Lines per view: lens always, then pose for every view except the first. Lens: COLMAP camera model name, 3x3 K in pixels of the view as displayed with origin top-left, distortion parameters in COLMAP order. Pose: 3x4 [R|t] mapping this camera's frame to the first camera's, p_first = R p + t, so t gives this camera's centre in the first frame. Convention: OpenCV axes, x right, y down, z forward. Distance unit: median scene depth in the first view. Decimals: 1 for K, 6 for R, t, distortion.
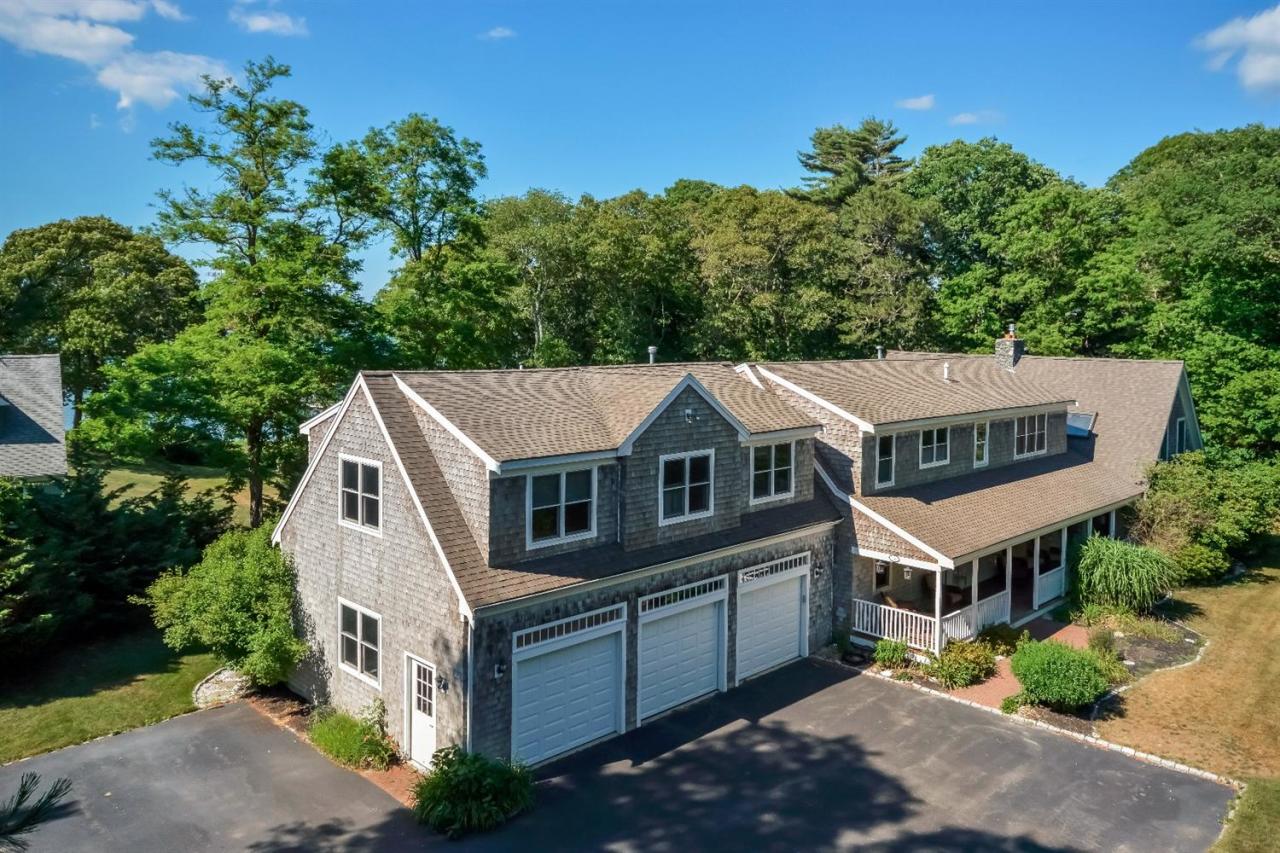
lens RADIAL K [[947.3, 0, 640.1], [0, 947.3, 332.2], [0, 0, 1]] dist [-0.004600, -0.001629]
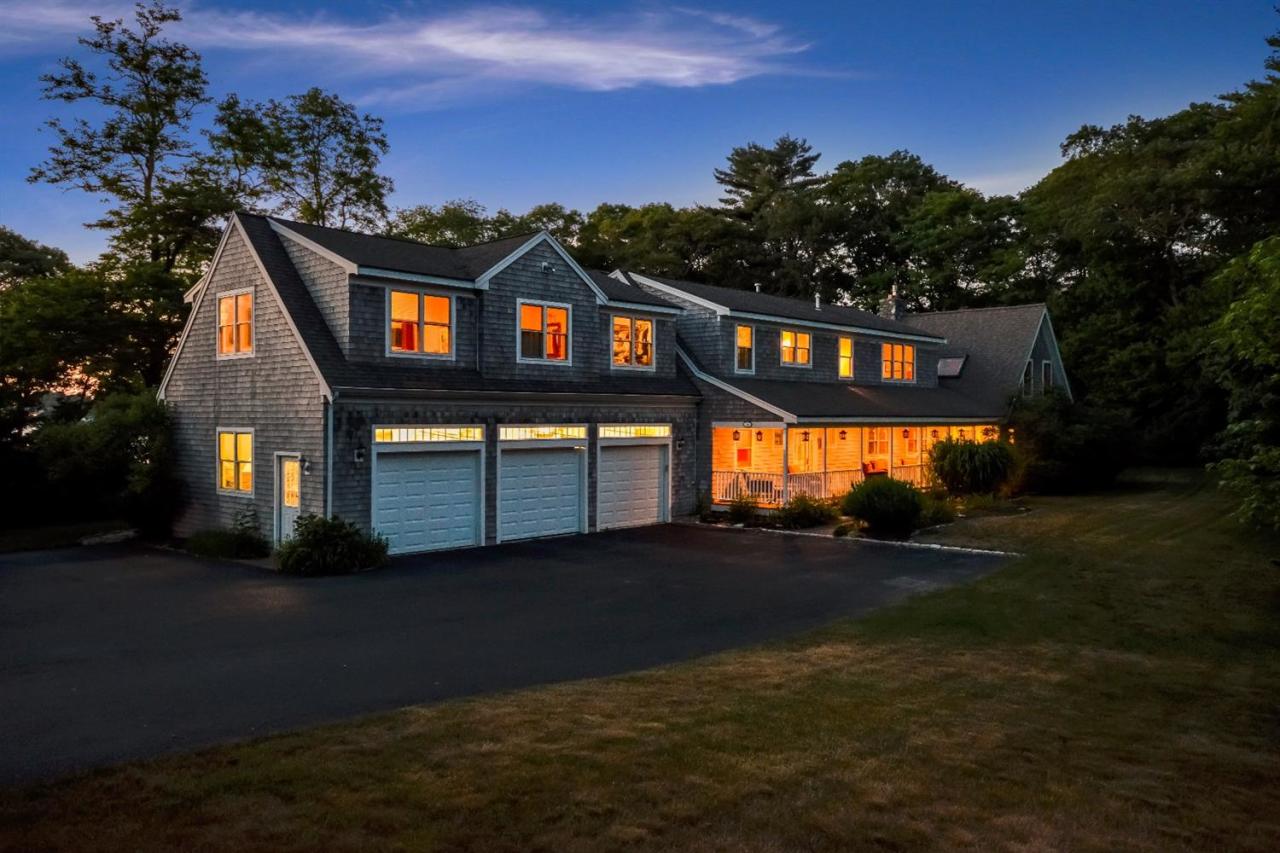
lens RADIAL K [[983.7, 0, 640.0], [0, 983.7, 426.5], [0, 0, 1]] dist [-0.007650, 0.012776]
pose [[0.998520, -0.011685, 0.053110, 0.089150], [0.011604, 0.999931, 0.001846, 0.246602], [-0.053128, -0.001227, 0.998587, -0.122411]]
